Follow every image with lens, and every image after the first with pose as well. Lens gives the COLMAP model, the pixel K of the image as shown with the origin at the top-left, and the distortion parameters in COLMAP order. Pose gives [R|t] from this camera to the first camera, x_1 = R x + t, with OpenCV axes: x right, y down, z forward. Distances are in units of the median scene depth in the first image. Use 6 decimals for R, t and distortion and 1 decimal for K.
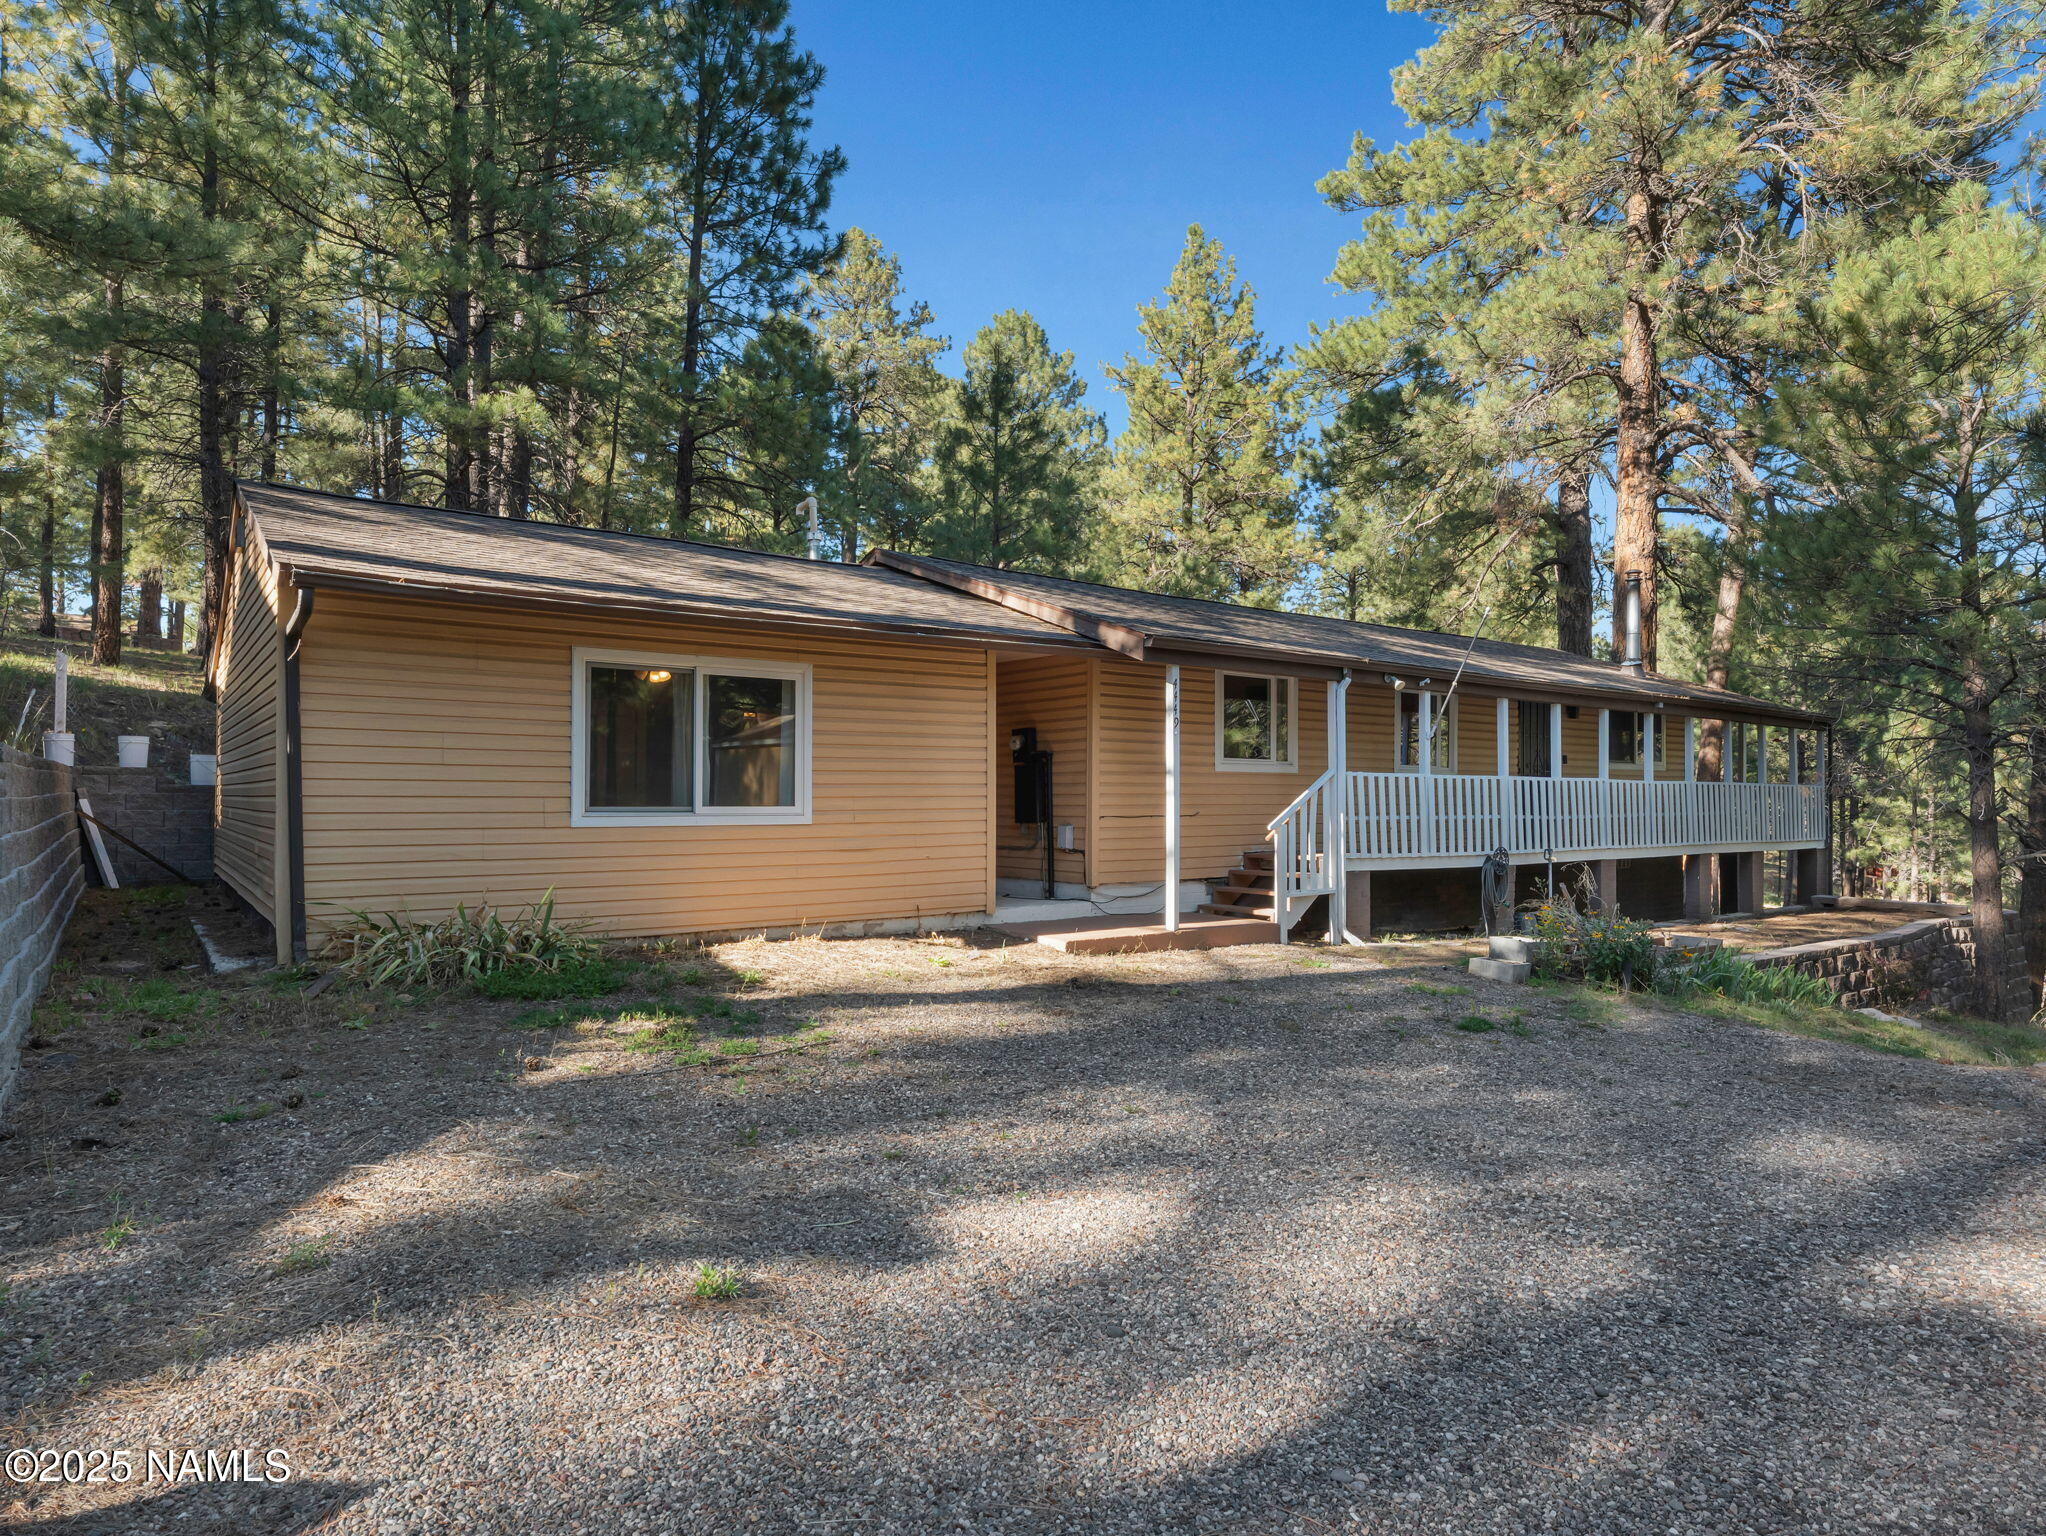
lens RADIAL K [[1228.0, 0, 1014.0], [0, 1228.0, 769.5], [0, 0, 1]] dist [0.006733, -0.011372]
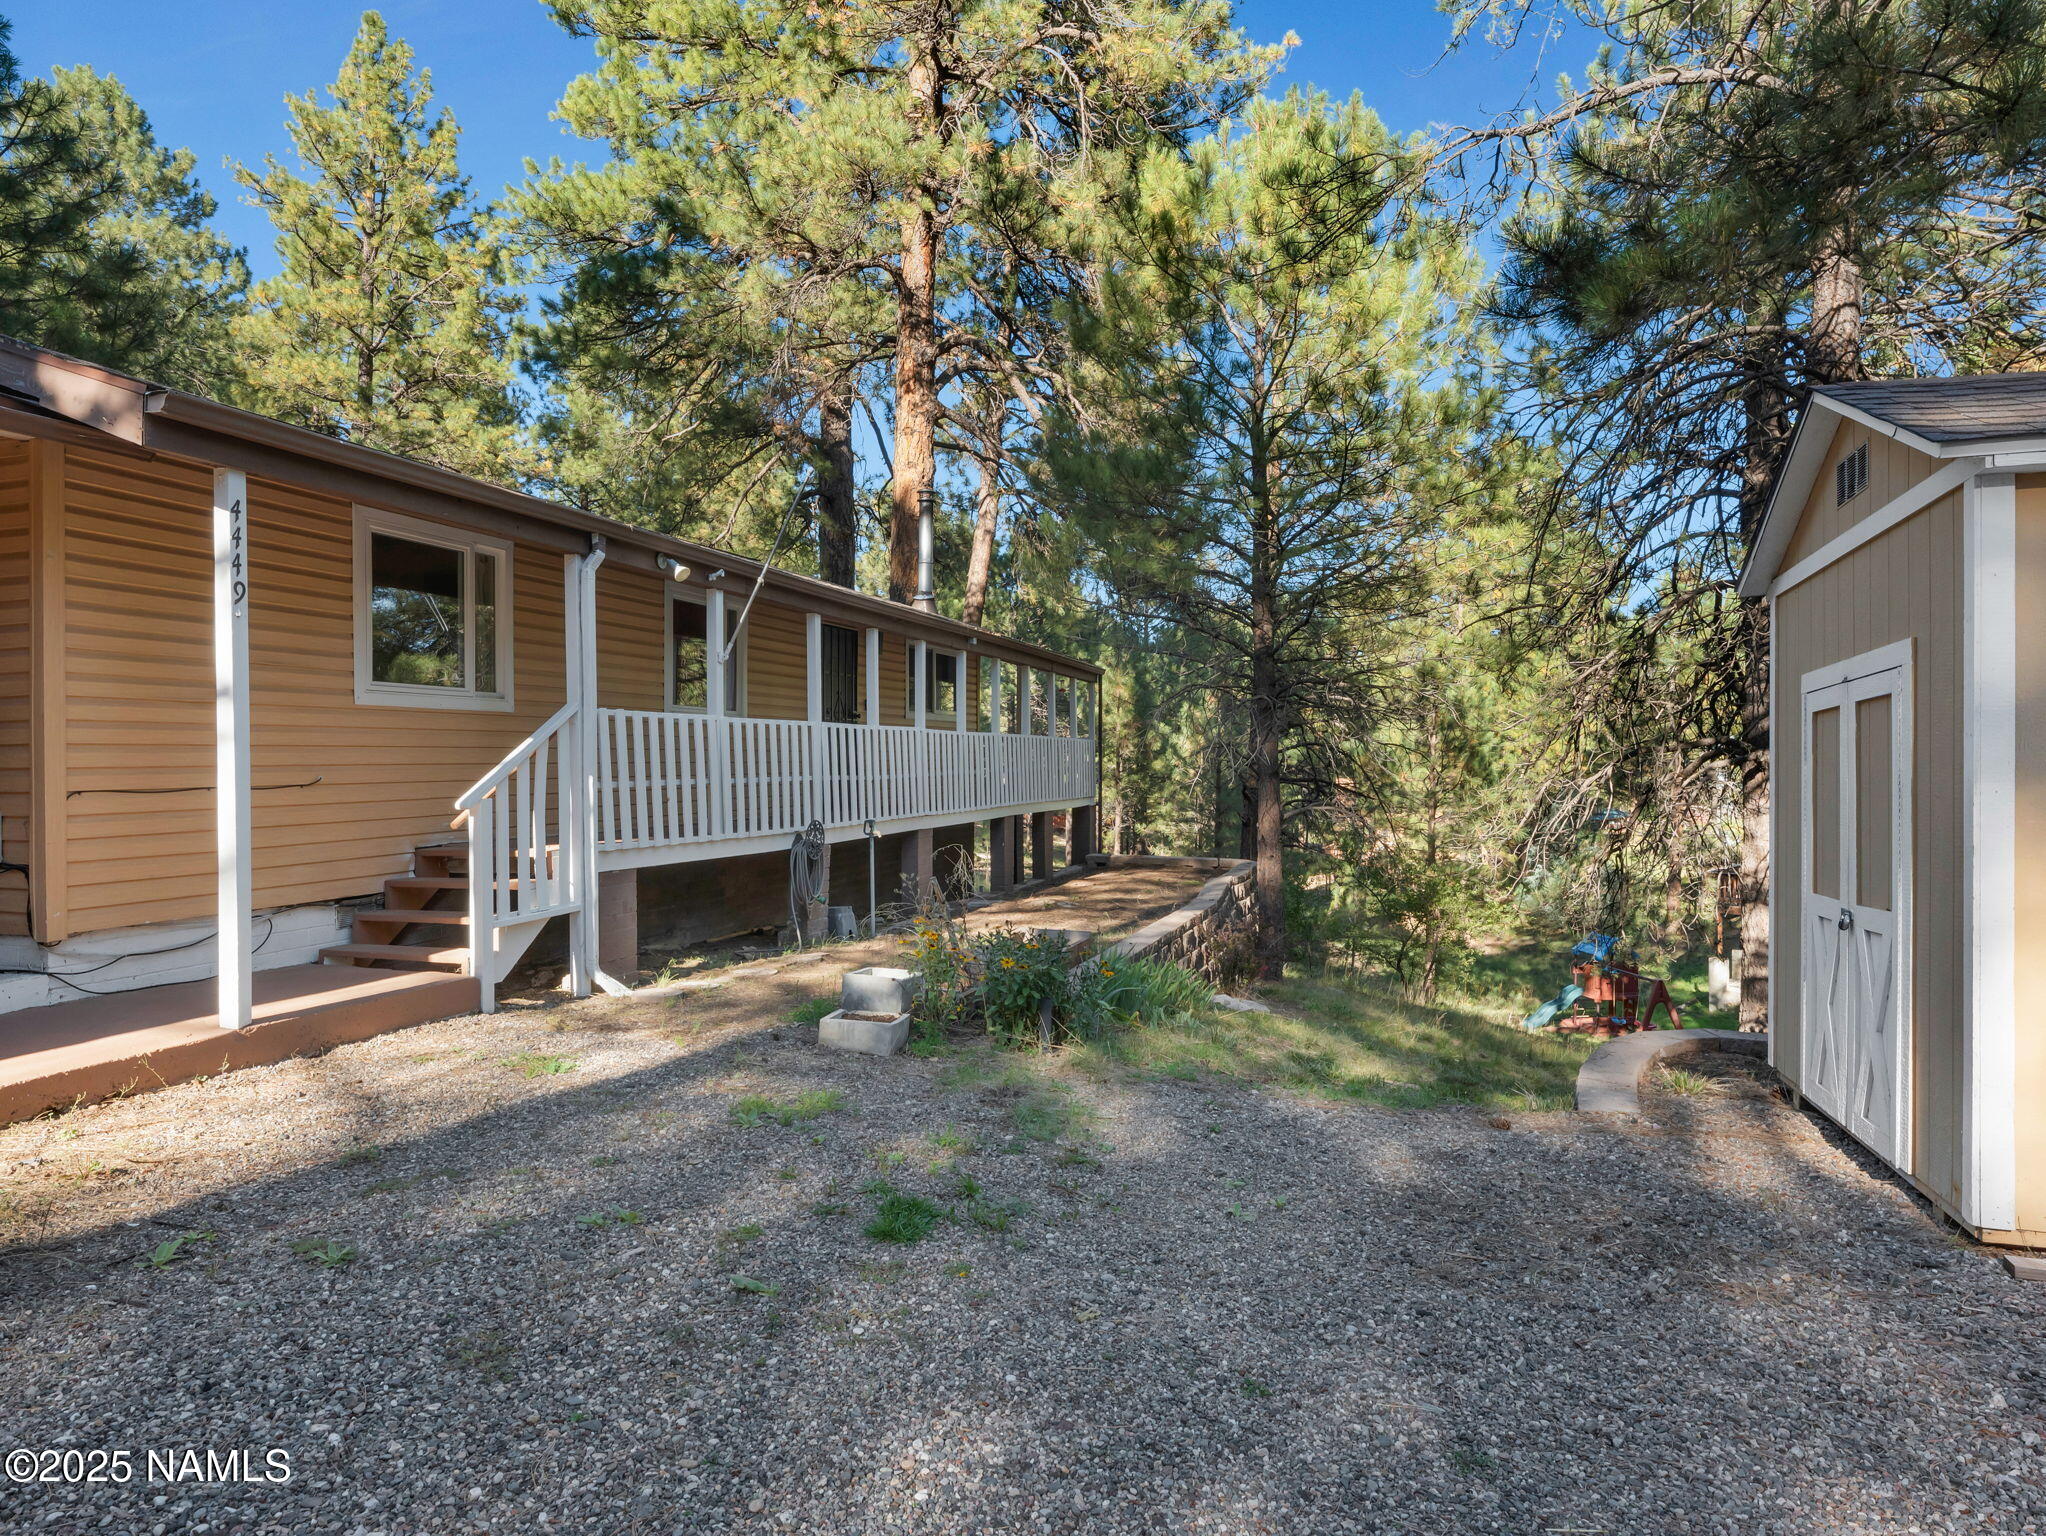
lens RADIAL K [[1228.0, 0, 1038.4], [0, 1228.0, 785.4], [0, 0, 1]] dist [0.006733, -0.011372]
pose [[0.811425, -0.018019, 0.584179, 0.080948], [-0.008352, 0.999065, 0.042418, 0.010789], [-0.584397, -0.039298, 0.810516, 0.333839]]
